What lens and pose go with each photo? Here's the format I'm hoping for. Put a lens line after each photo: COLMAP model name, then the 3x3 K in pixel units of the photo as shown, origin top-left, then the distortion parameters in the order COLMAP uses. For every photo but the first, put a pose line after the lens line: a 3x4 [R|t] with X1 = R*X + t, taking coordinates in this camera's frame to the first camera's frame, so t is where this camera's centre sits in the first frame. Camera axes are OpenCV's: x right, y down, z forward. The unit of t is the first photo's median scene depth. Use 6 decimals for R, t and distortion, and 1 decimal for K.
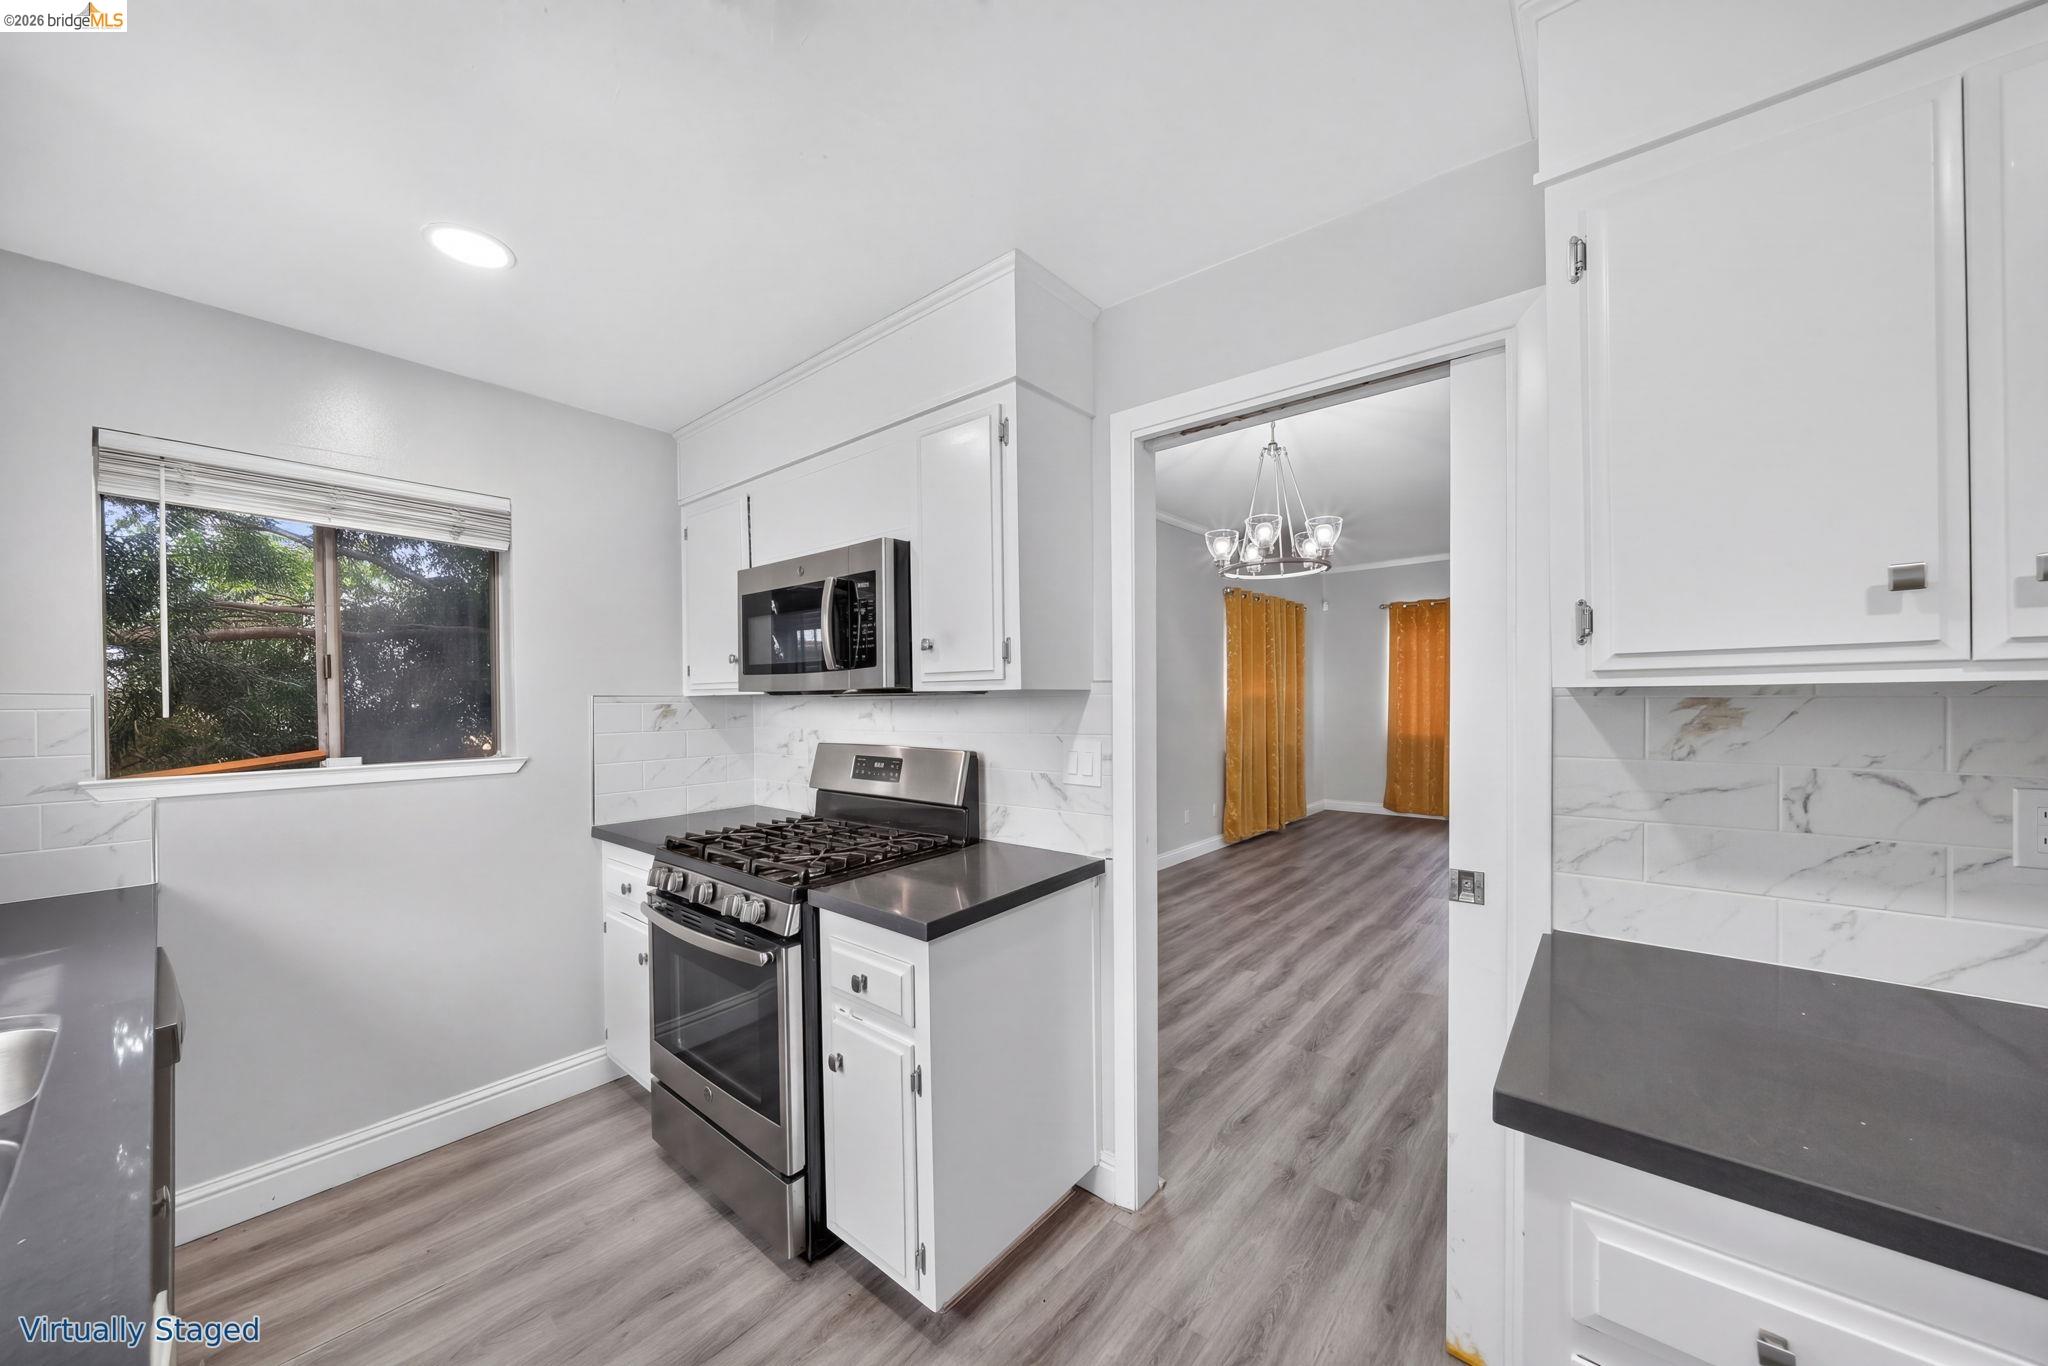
lens RADIAL K [[718.2, 0, 1025.0], [0, 718.2, 704.0], [0, 0, 1]] dist [0.000788, -0.000293]
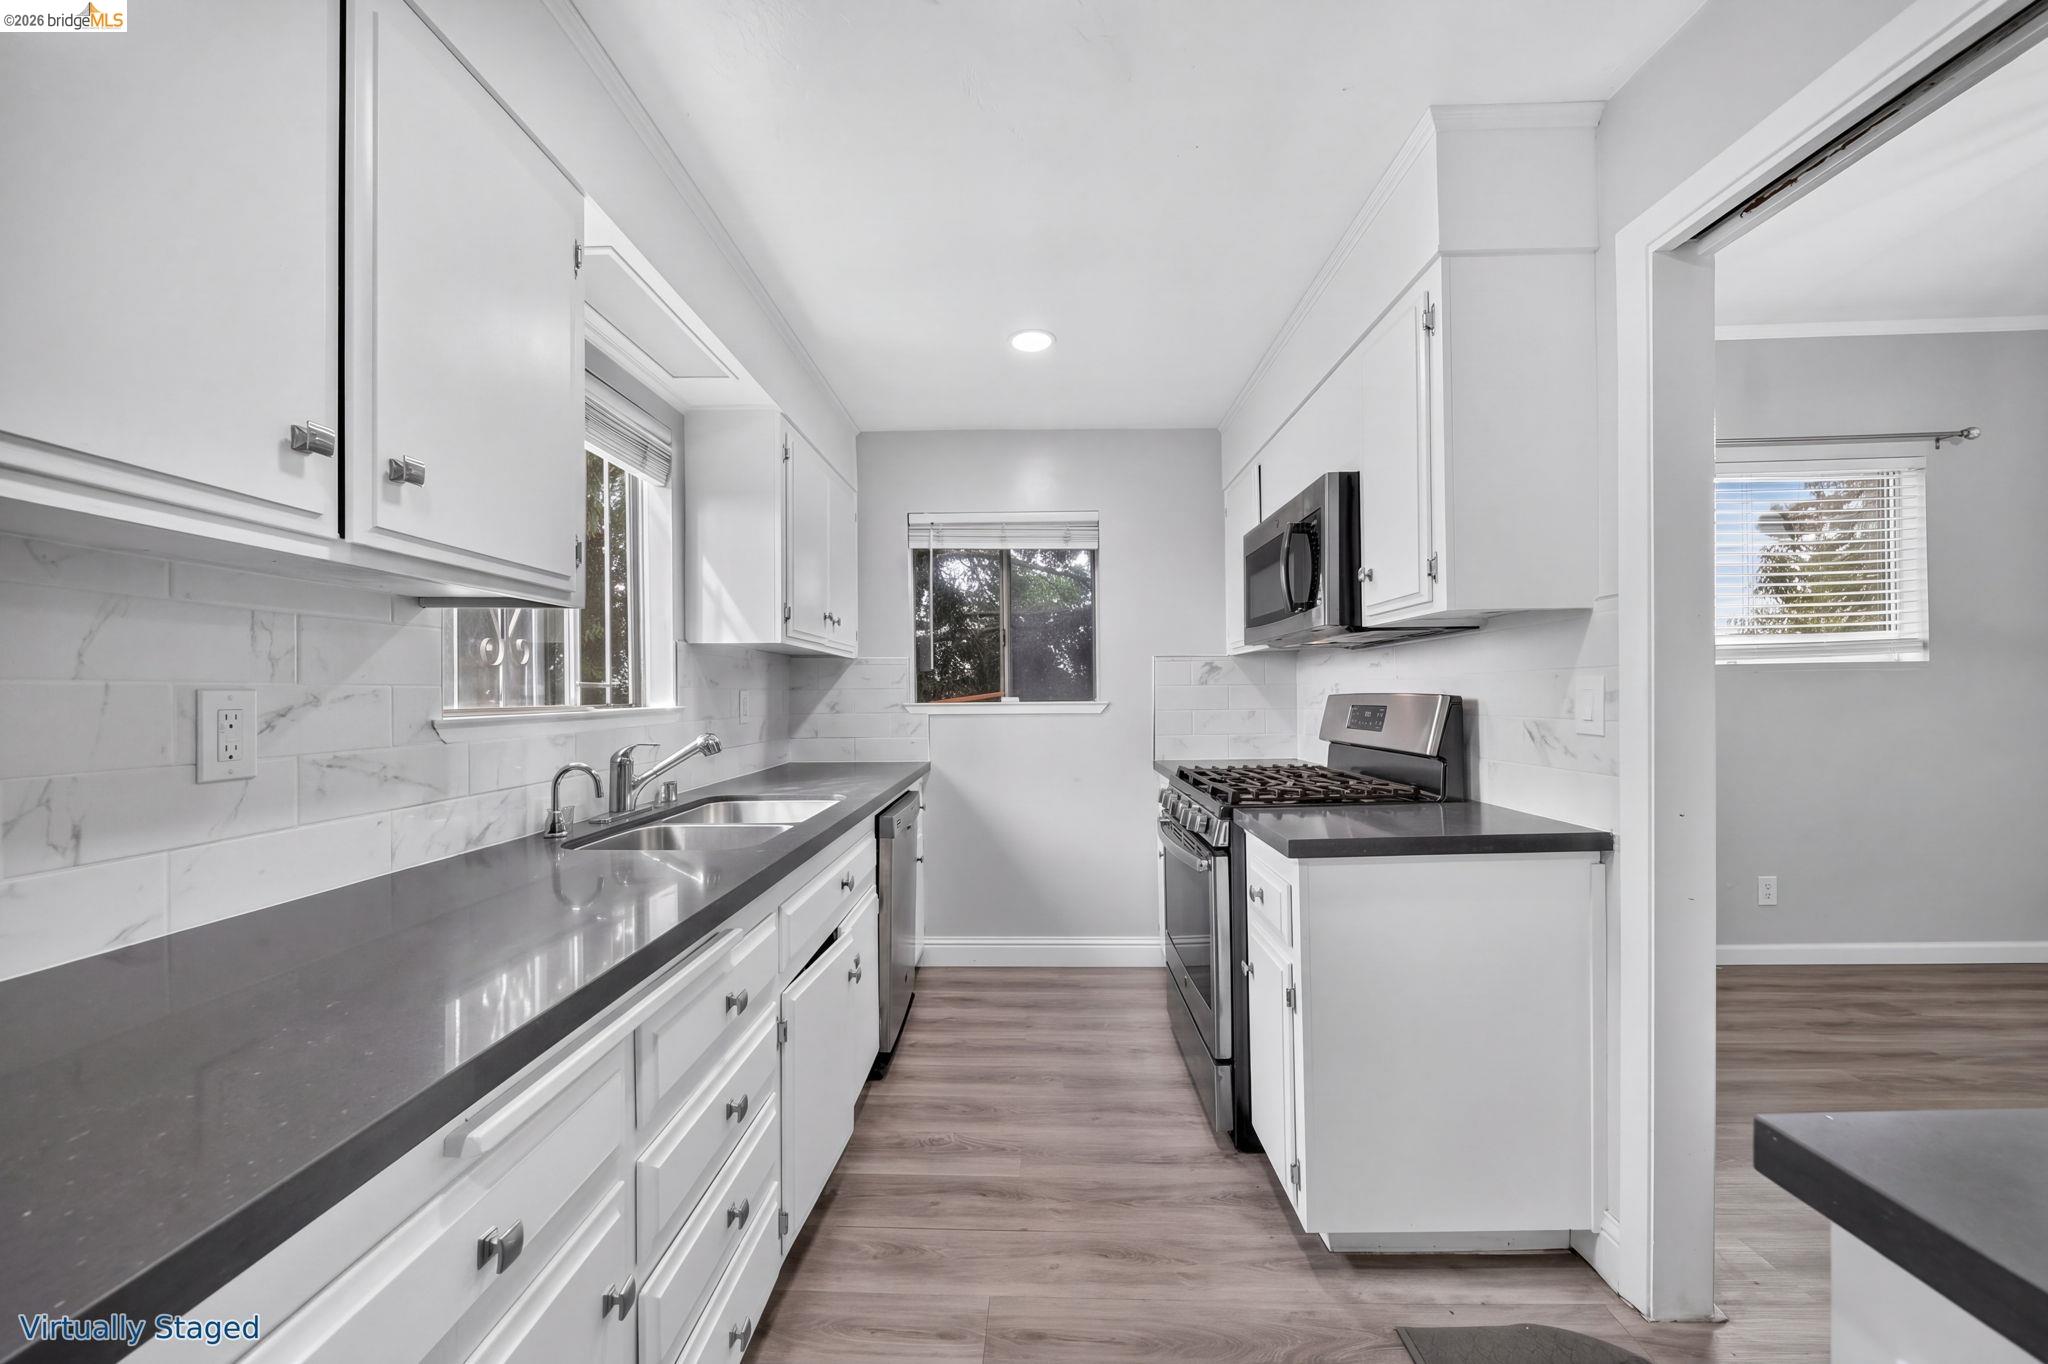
lens RADIAL K [[718.2, 0, 1025.0], [0, 718.2, 703.0], [0, 0, 1]] dist [0.000788, -0.000293]
pose [[0.626374, 0.011463, -0.779439, 0.315972], [-0.002798, 0.999918, 0.012458, 0.073938], [0.779518, -0.005623, 0.626355, 0.051511]]
